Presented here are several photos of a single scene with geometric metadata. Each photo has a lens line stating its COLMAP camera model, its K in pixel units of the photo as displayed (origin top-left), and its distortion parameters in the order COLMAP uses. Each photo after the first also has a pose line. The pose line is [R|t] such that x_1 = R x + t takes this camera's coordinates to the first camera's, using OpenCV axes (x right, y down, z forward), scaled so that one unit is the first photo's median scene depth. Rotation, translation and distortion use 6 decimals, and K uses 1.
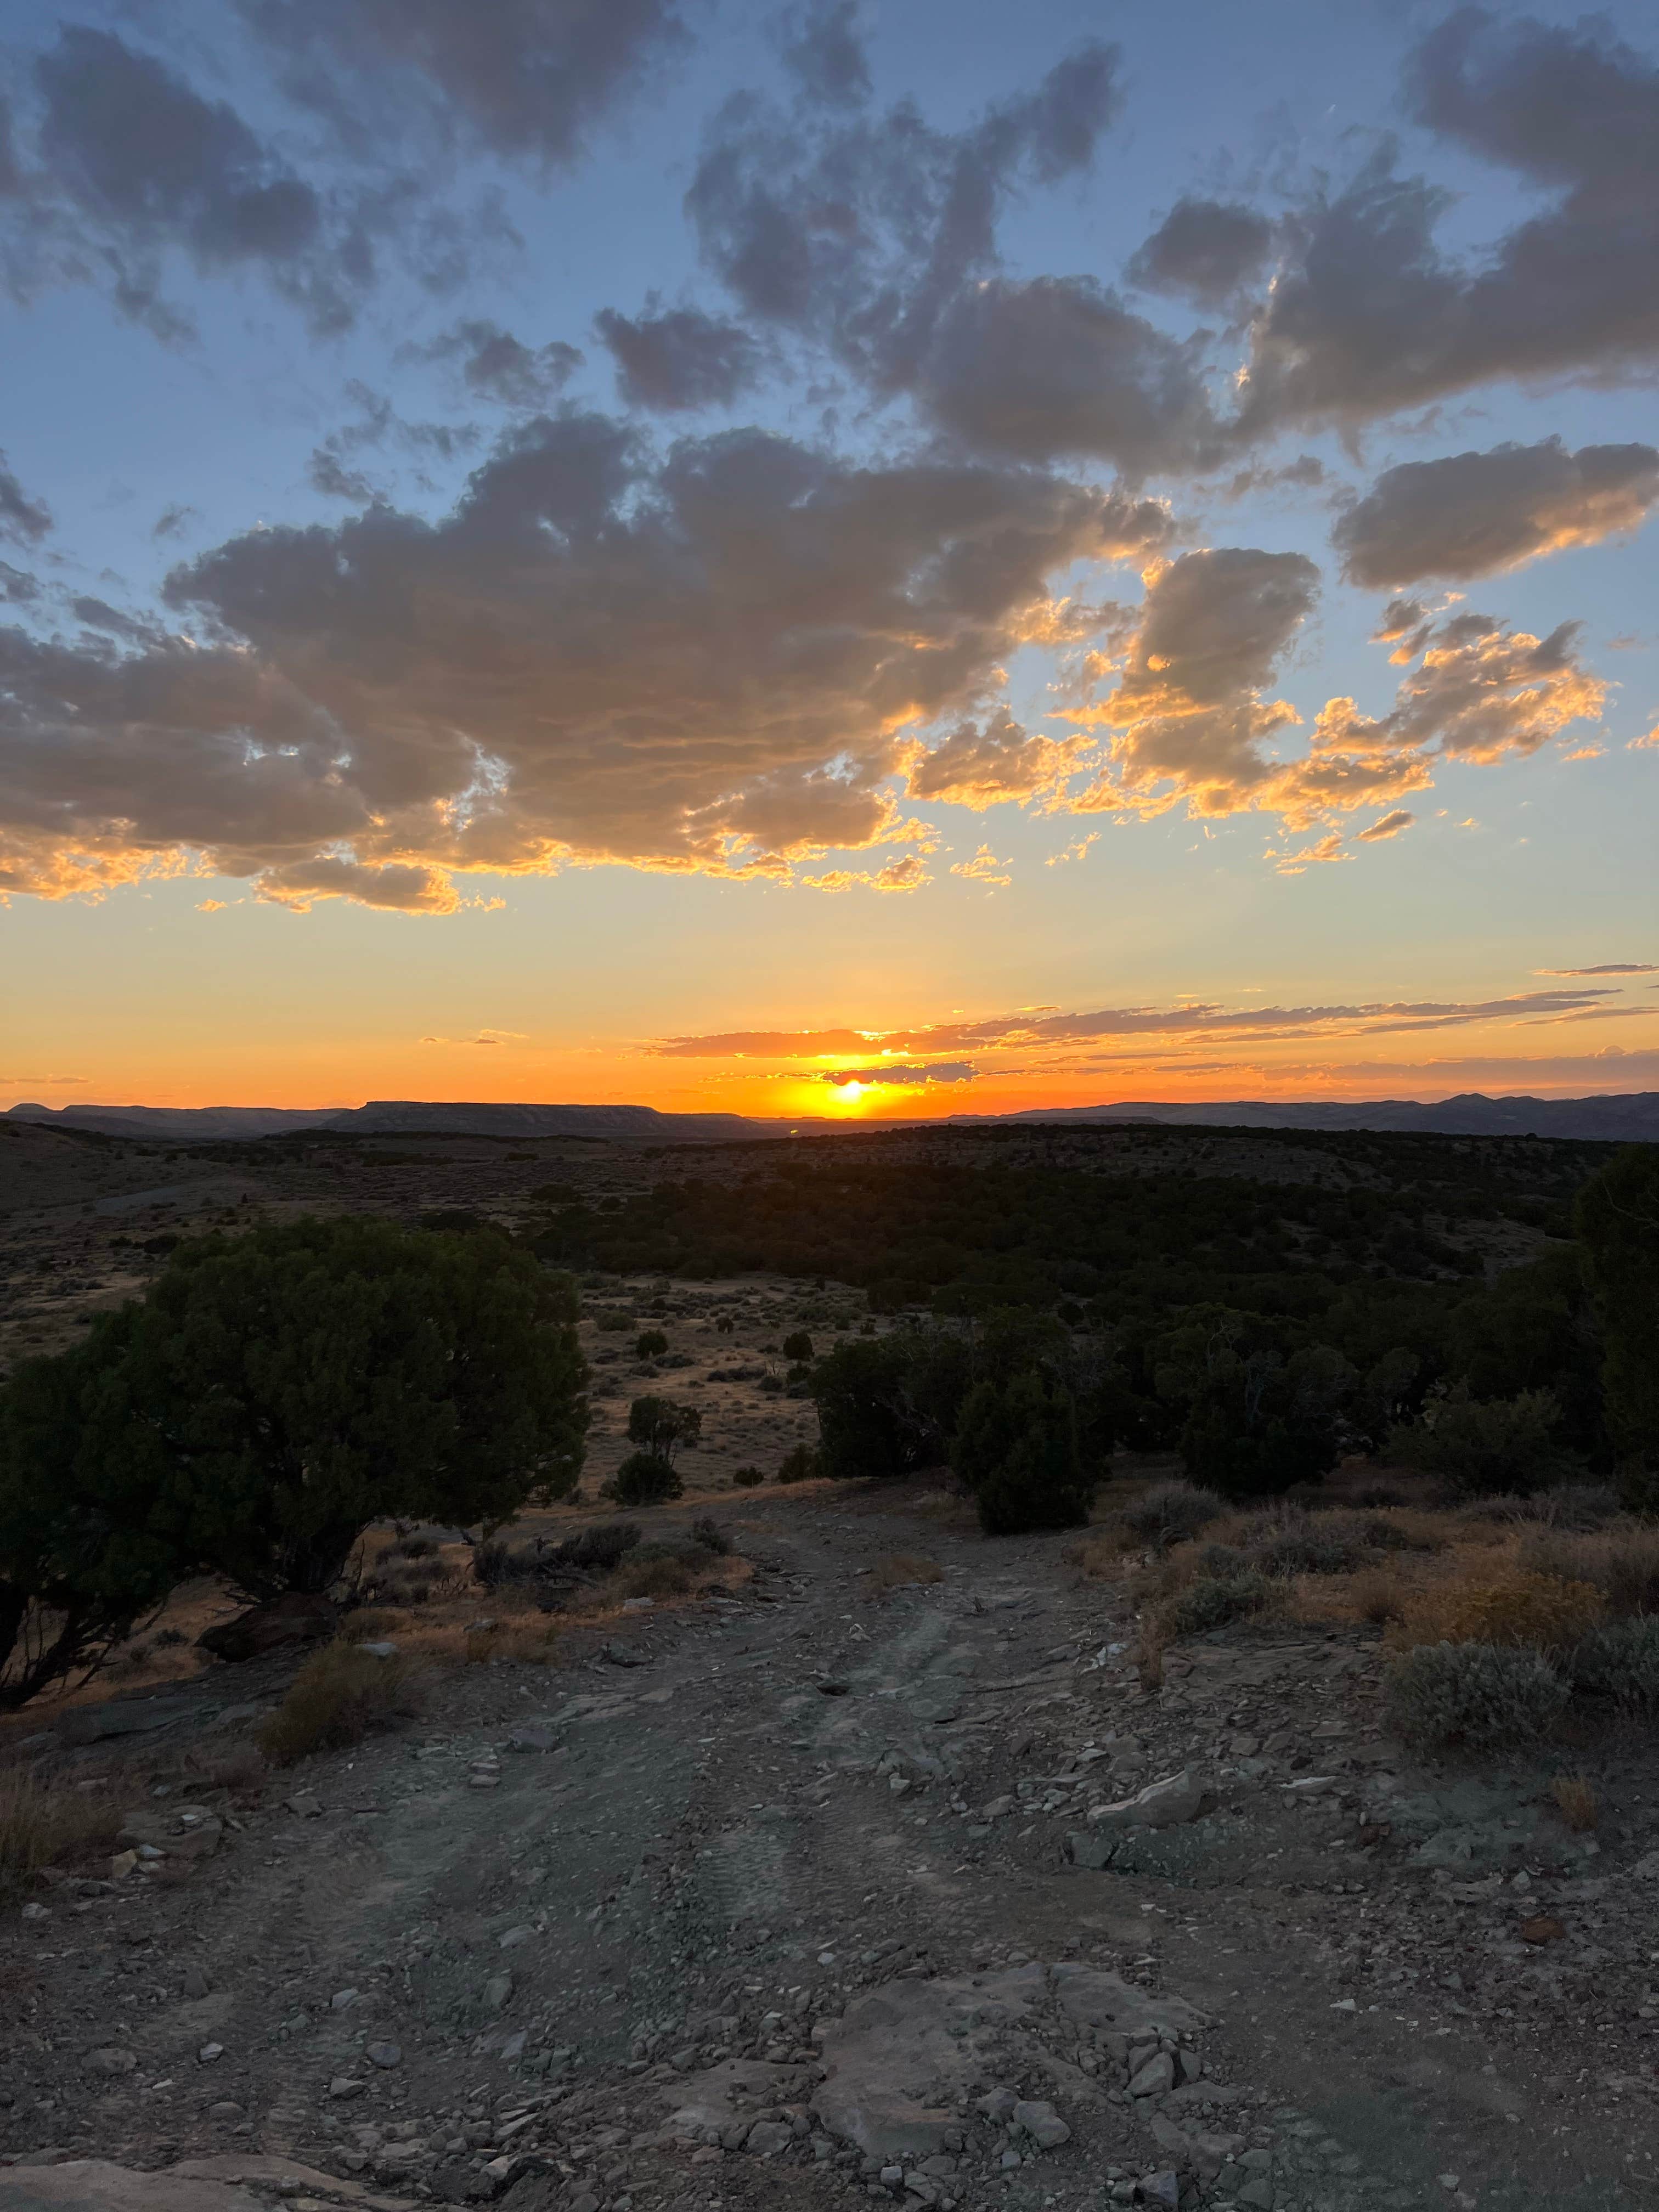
lens RADIAL K [[1637.1, 0, 829.5], [0, 1637.1, 1106.0], [0, 0, 1]] dist [0.033983, -0.041475]
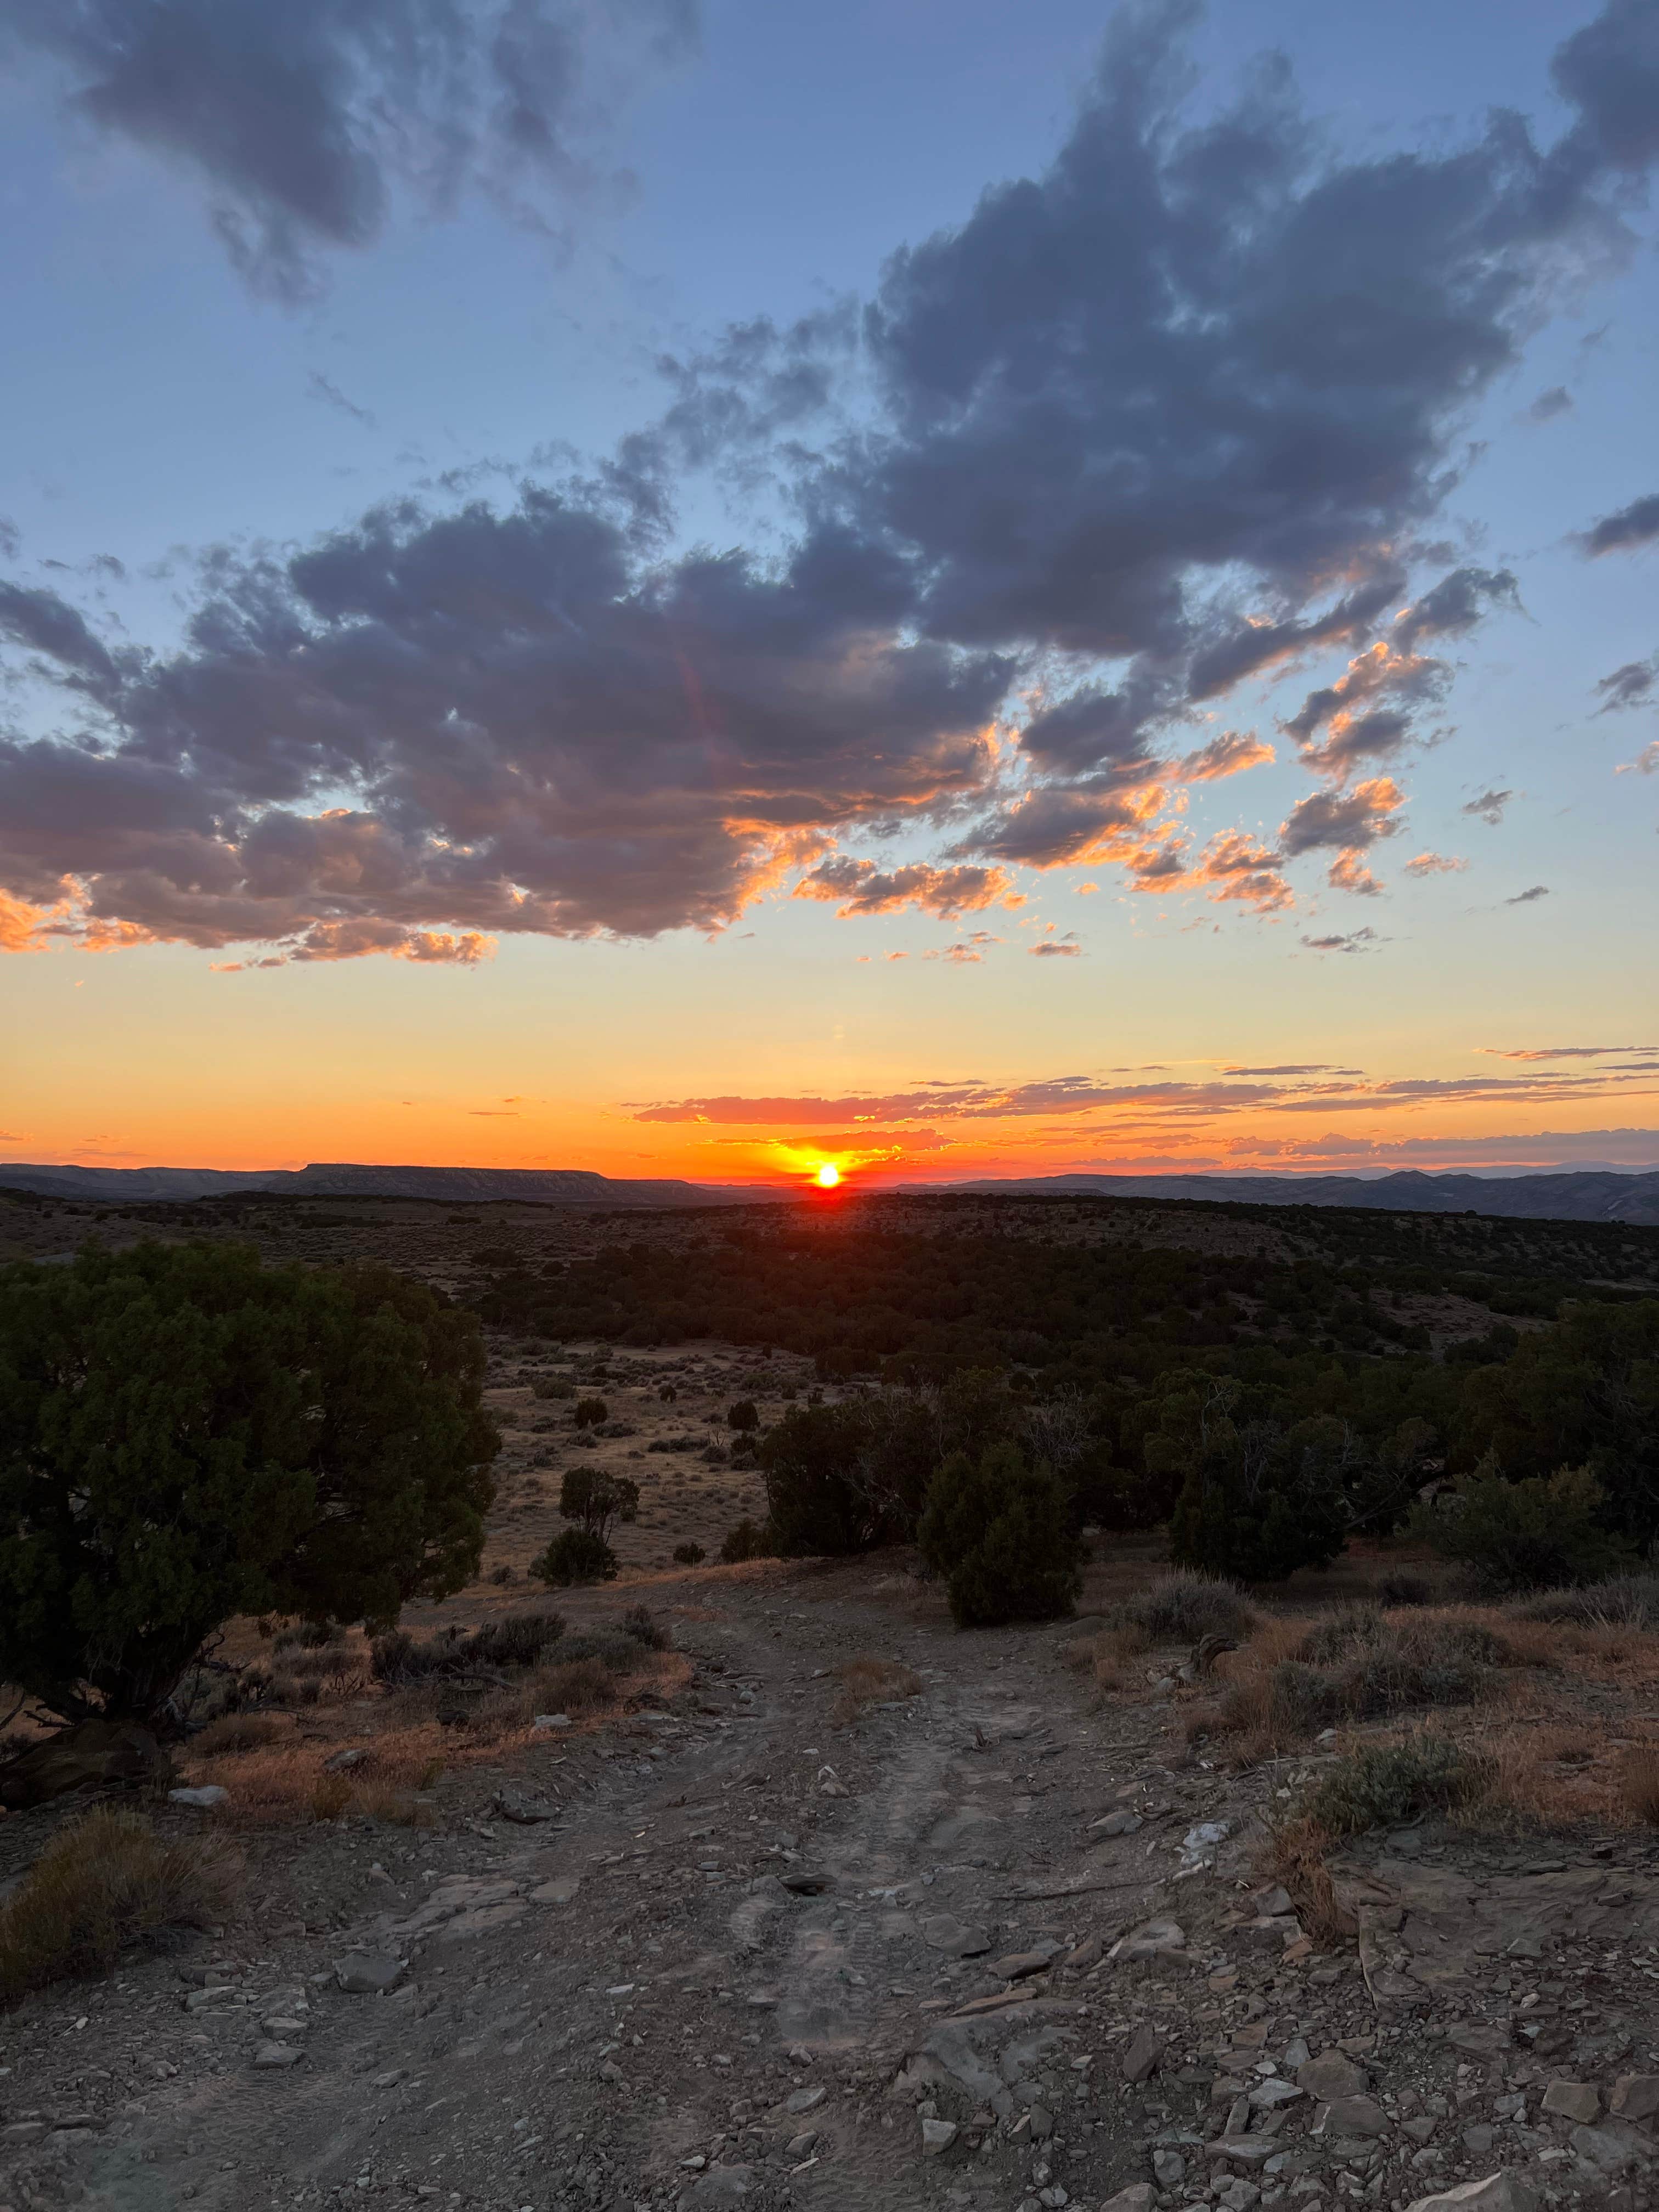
lens RADIAL K [[1637.1, 0, 829.5], [0, 1637.1, 1106.0], [0, 0, 1]] dist [0.033983, -0.041475]
pose [[0.999408, 0.013482, 0.031649, -0.005007], [-0.012137, 0.999030, -0.042318, 0.017860], [-0.032189, 0.041909, 0.998603, 0.099339]]
